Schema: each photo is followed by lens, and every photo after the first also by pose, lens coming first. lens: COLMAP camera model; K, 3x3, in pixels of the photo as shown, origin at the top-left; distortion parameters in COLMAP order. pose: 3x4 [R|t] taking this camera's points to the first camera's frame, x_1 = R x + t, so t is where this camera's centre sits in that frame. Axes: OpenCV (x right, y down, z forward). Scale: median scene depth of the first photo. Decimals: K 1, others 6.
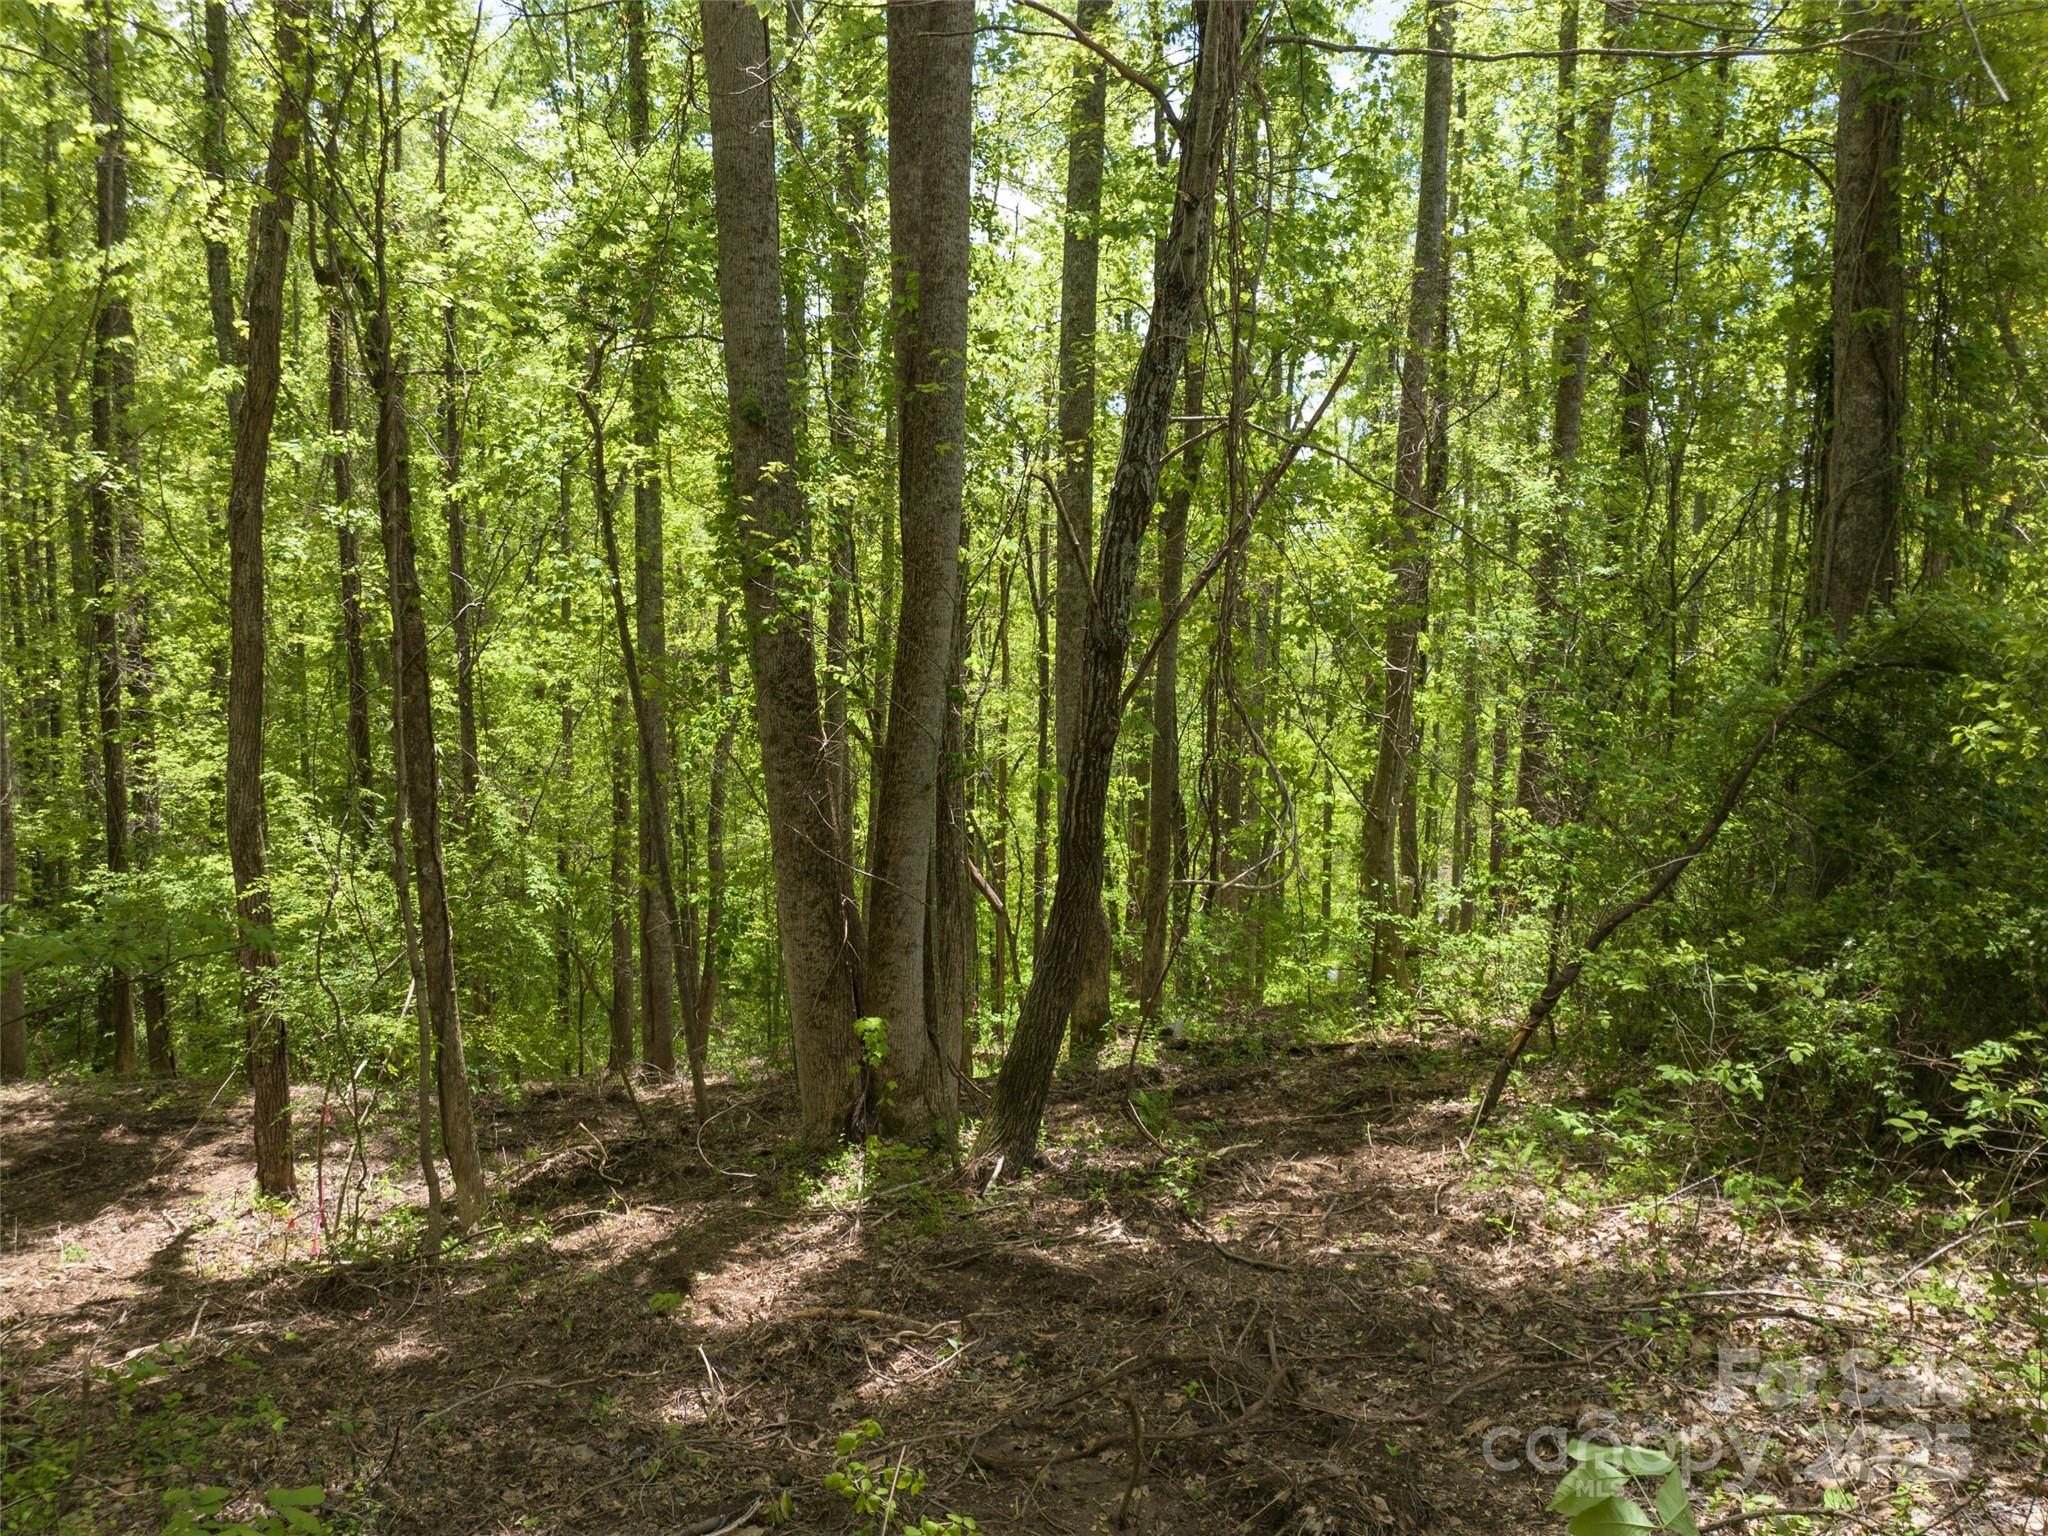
lens RADIAL K [[1468.8, 0, 1018.9], [0, 1468.8, 772.2], [0, 0, 1]] dist [-0.056957, 0.002520]
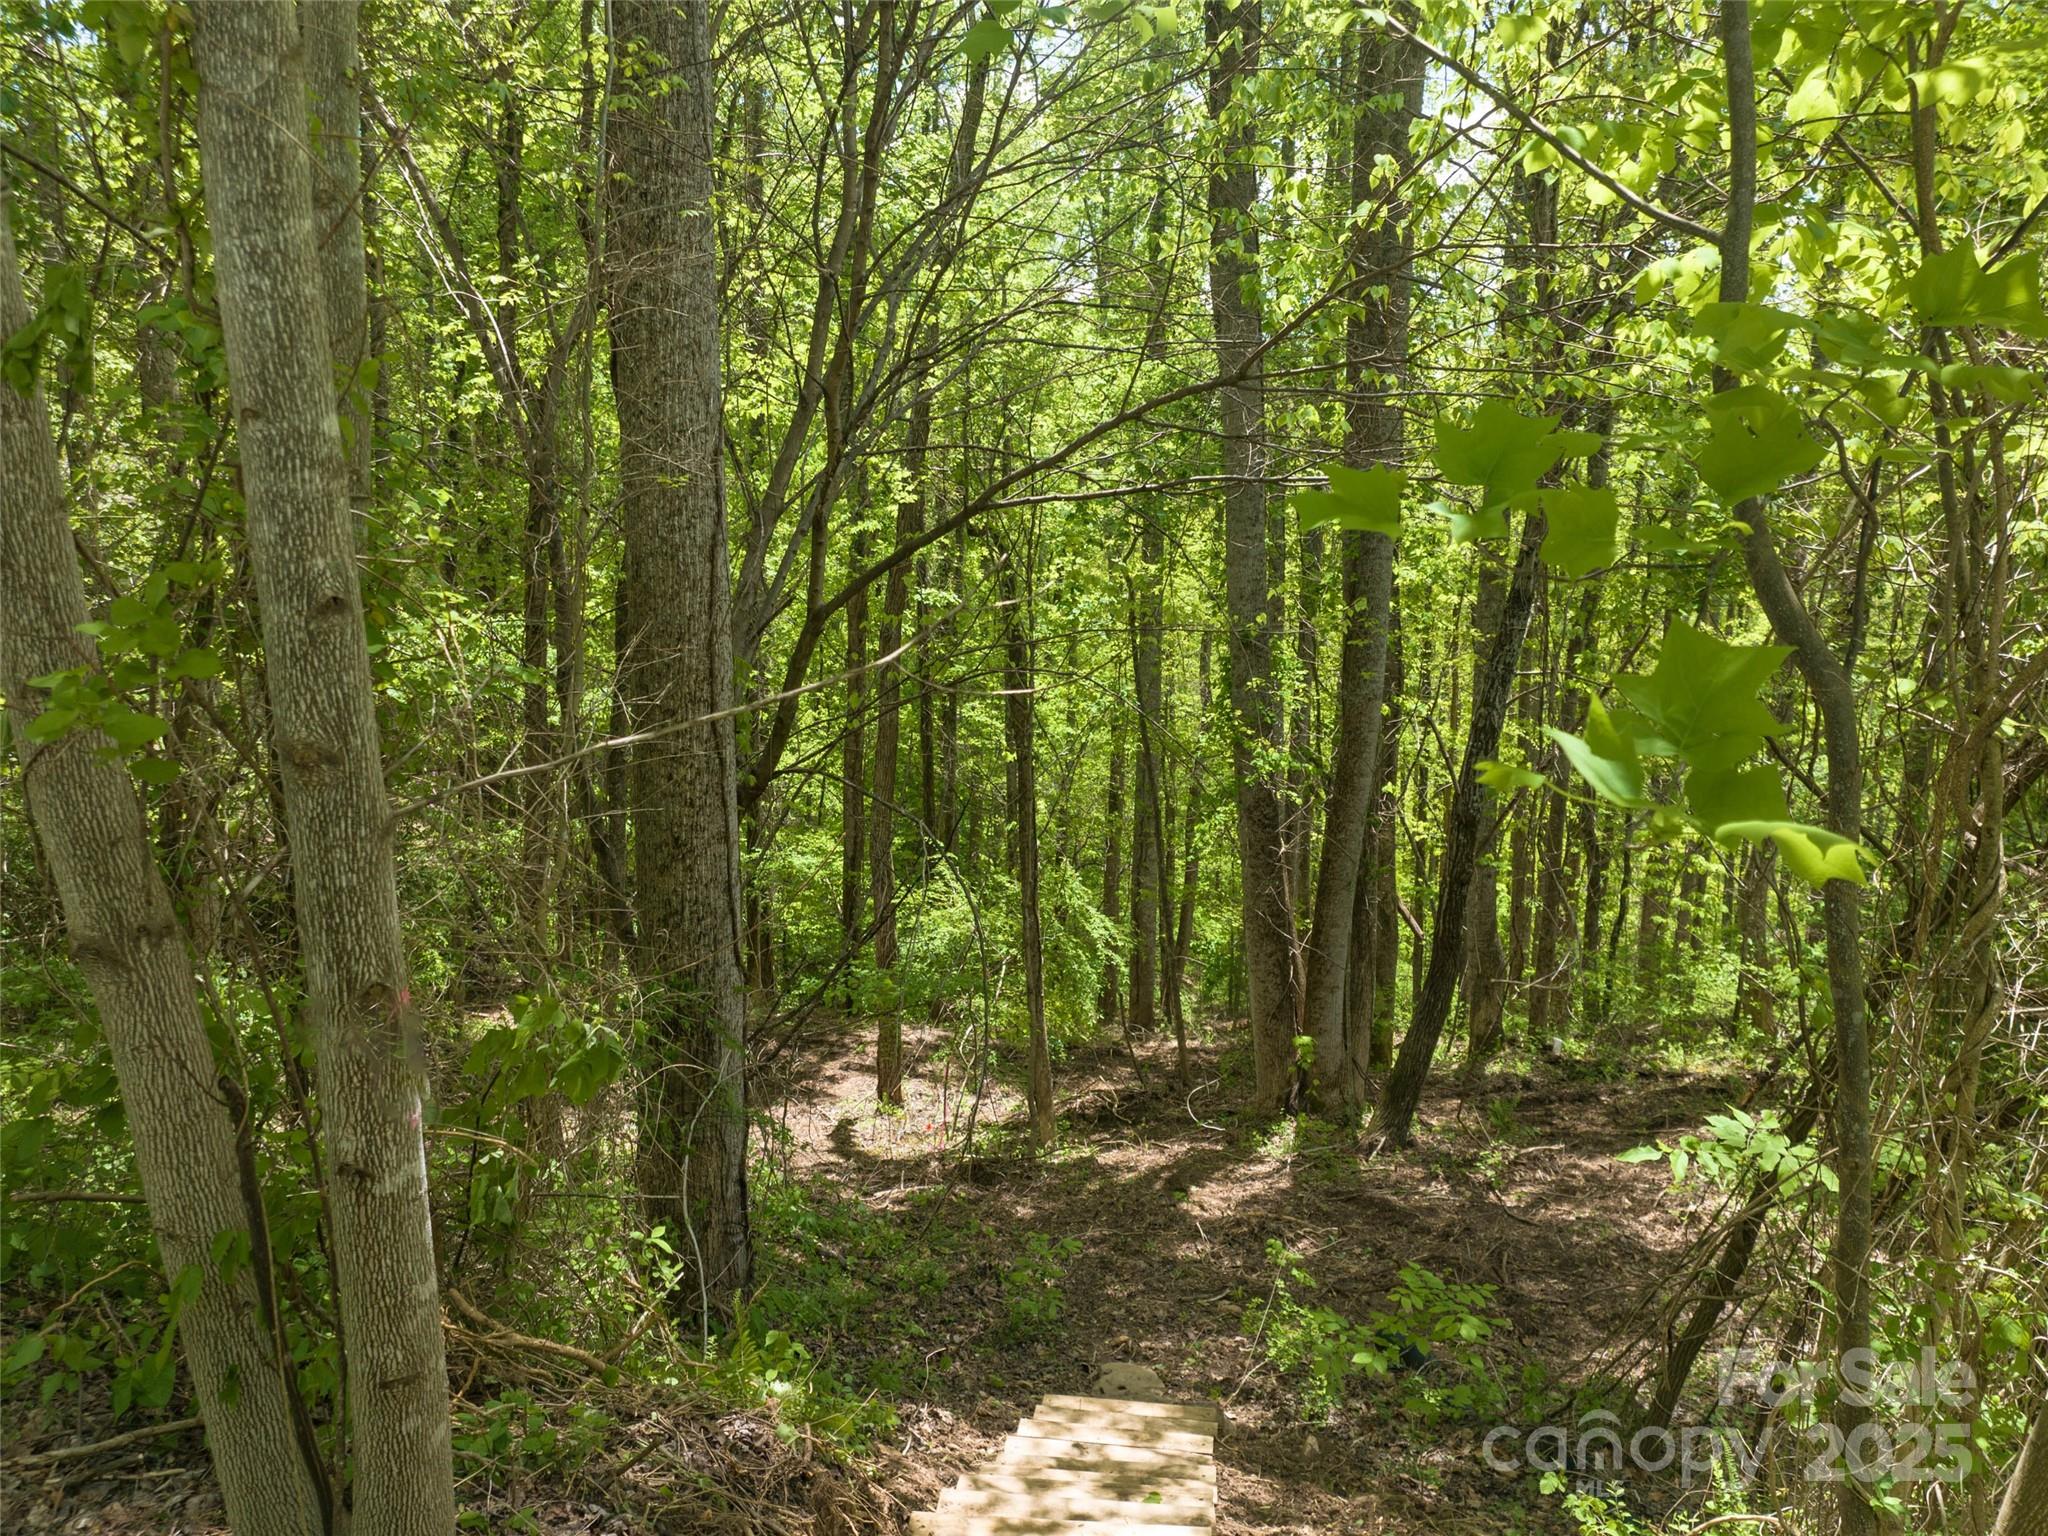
lens RADIAL K [[1468.8, 0, 1034.3], [0, 1468.8, 760.2], [0, 0, 1]] dist [-0.056957, 0.002520]
pose [[0.952811, 0.043066, -0.300493, 0.079424], [-0.033452, 0.998753, 0.037068, -0.173245], [0.301715, -0.025267, 0.953063, -0.552757]]
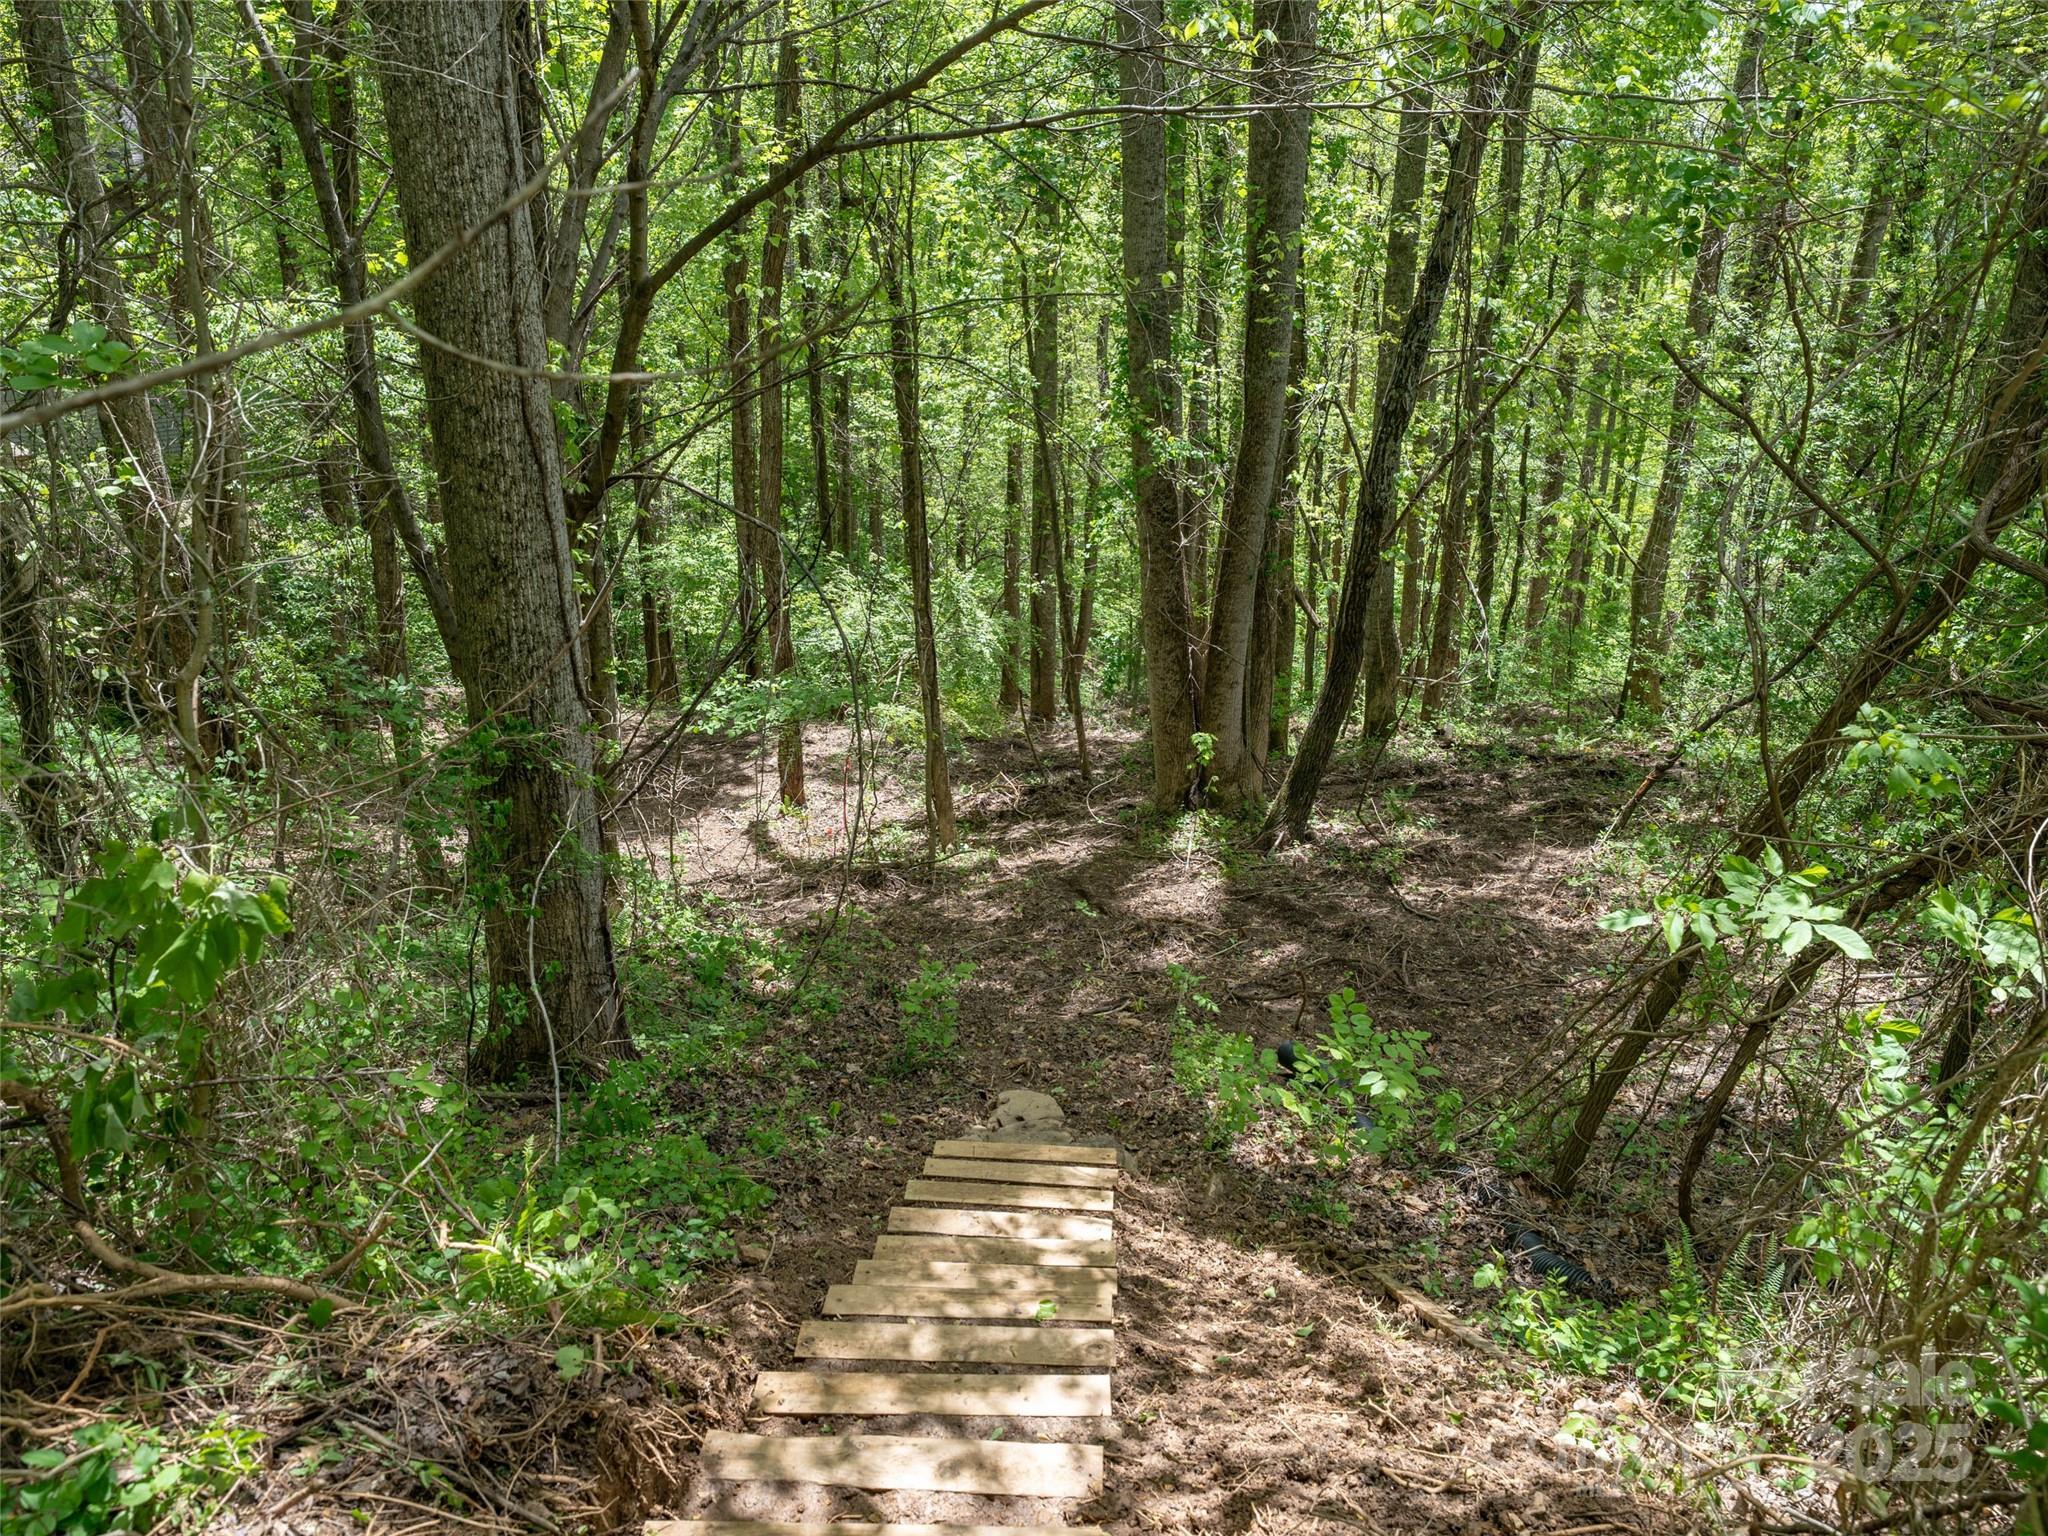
lens RADIAL K [[1416.6, 0, 1022.5], [0, 1416.6, 747.0], [0, 0, 1]] dist [-0.010106, 0.002941]
pose [[0.969611, 0.075175, -0.232817, 0.061093], [-0.017505, 0.970500, 0.240464, -0.173540], [0.244025, -0.229081, 0.942323, -0.444277]]
